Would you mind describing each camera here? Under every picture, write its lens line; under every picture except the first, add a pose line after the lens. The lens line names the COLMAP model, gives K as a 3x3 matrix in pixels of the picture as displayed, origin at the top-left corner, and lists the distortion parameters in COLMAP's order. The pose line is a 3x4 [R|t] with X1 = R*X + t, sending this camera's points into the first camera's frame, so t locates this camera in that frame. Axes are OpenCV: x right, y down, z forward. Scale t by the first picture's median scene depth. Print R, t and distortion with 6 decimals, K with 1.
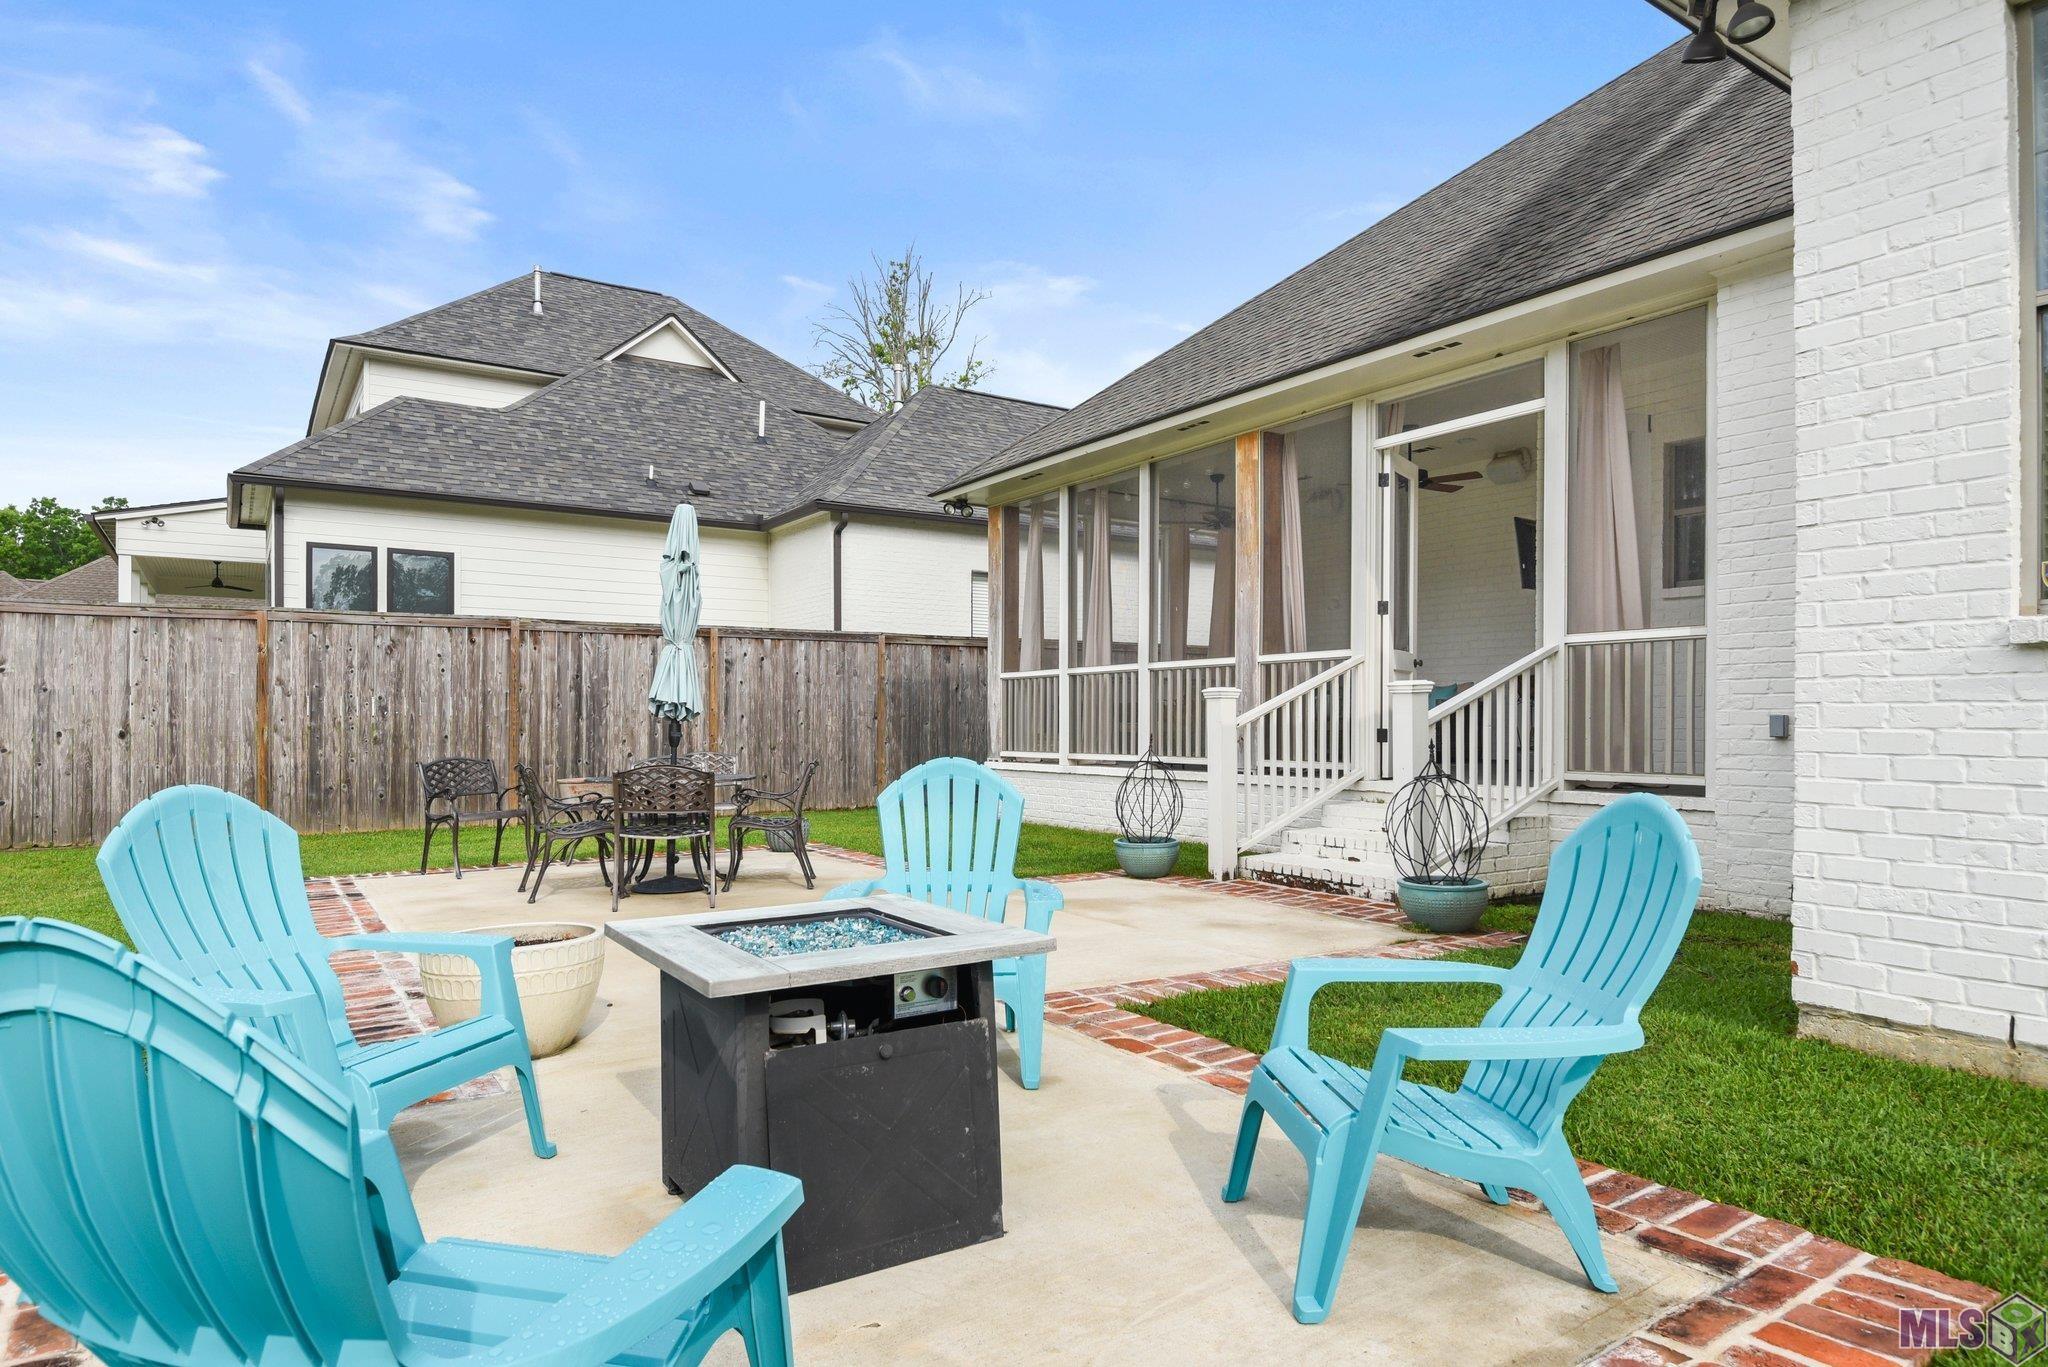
lens RADIAL K [[1171.8, 0, 1025.6], [0, 1171.8, 723.5], [0, 0, 1]] dist [-0.000032, 0.000004]
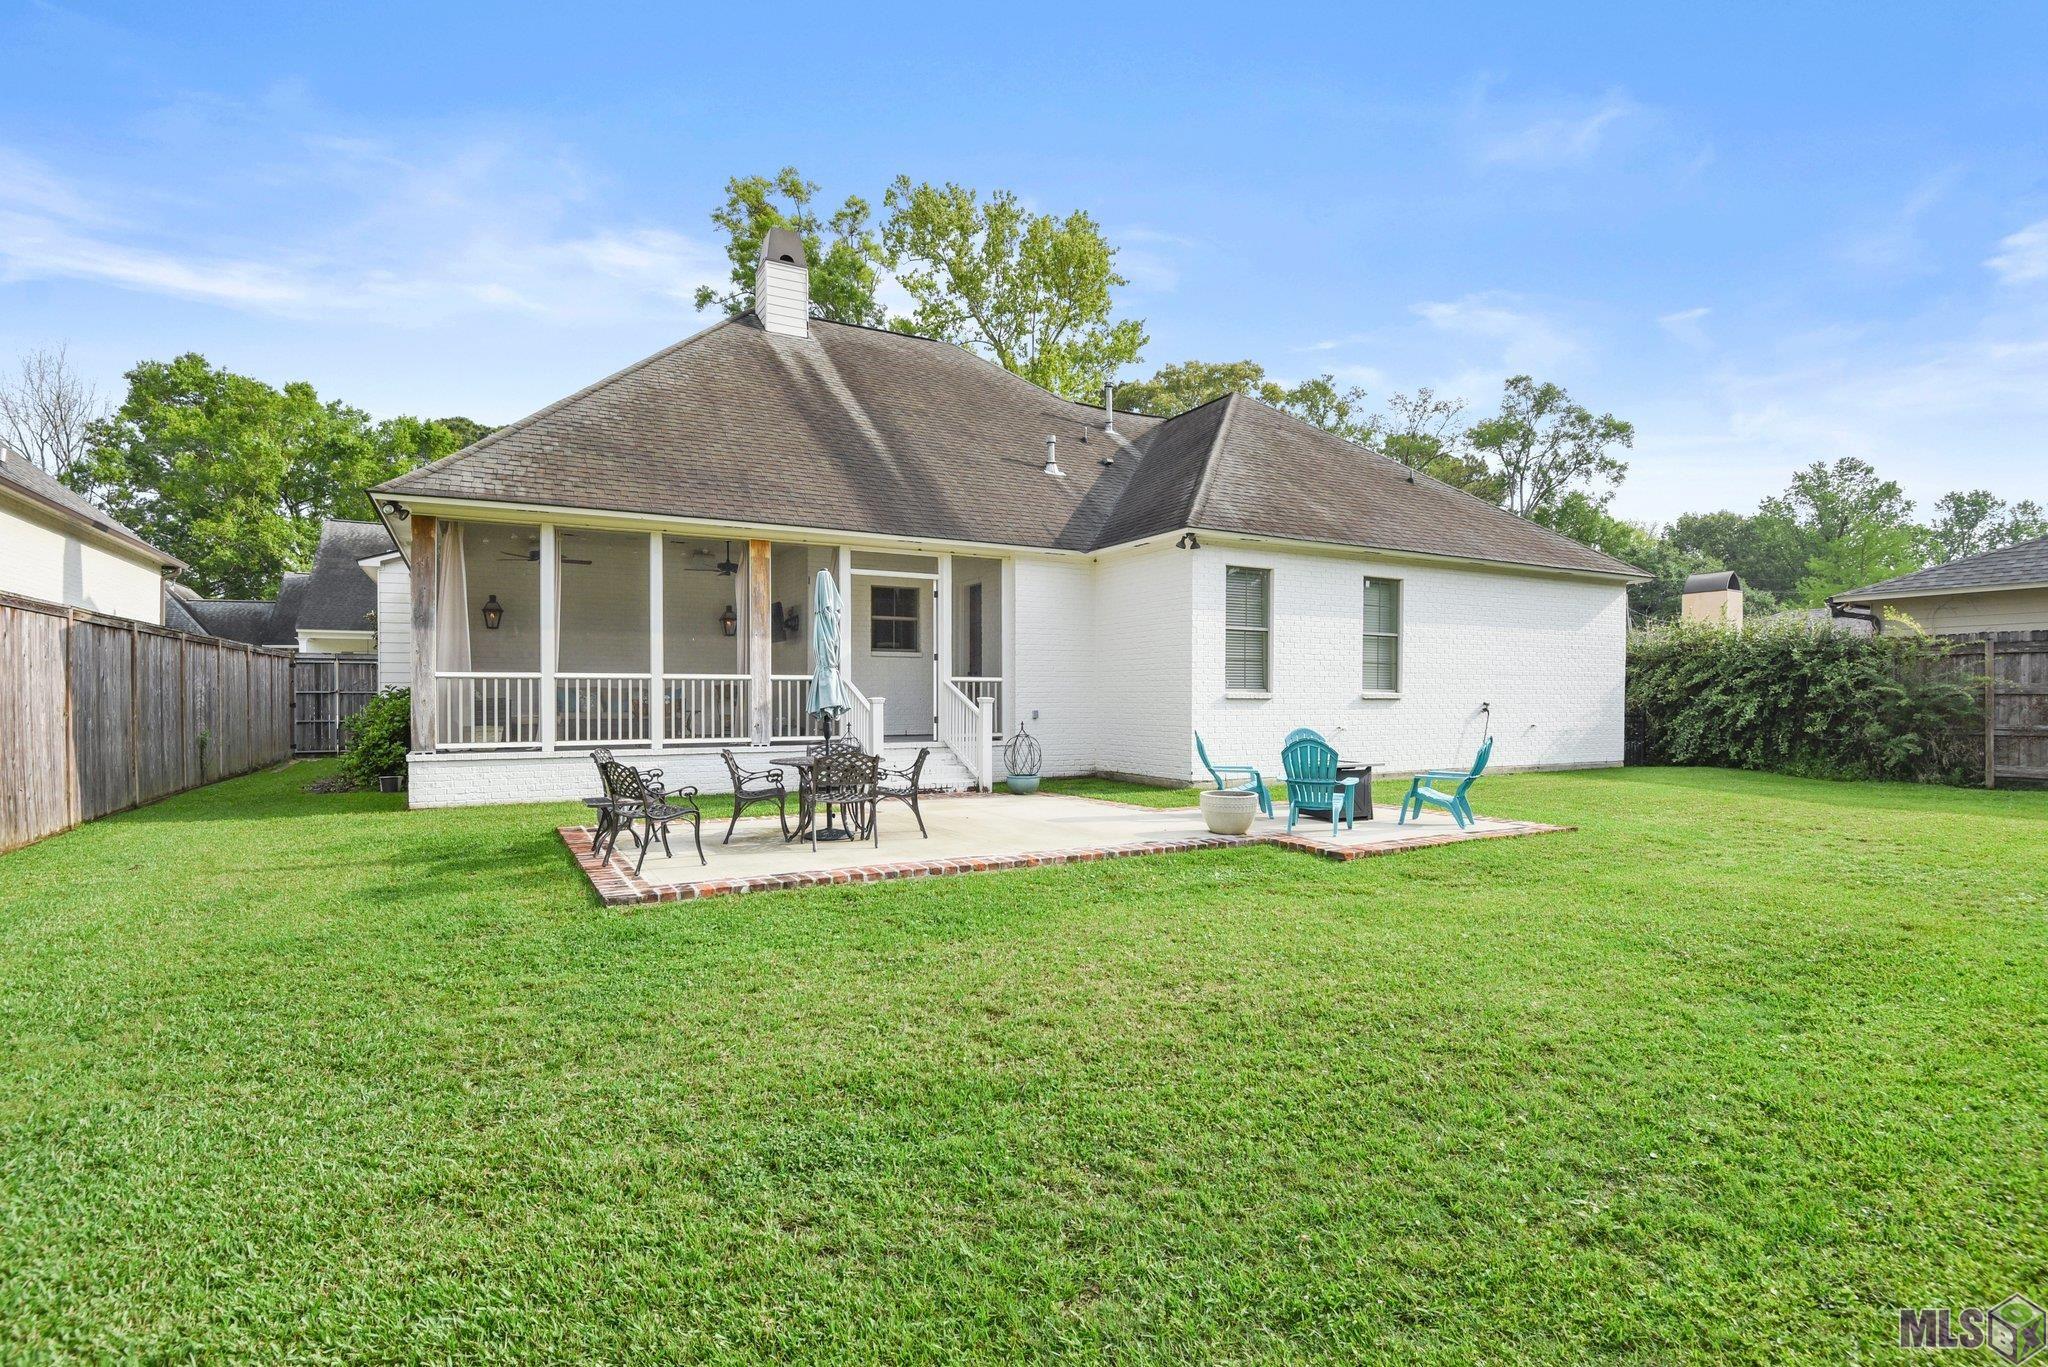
lens RADIAL K [[964.6, 0, 1018.1], [0, 964.6, 683.1], [0, 0, 1]] dist [0.031226, -0.033138]
pose [[0.091271, 0.022490, 0.995572, -1.047925], [0.000320, 0.999744, -0.022613, -0.014730], [-0.995826, 0.002382, 0.091240, 0.473595]]
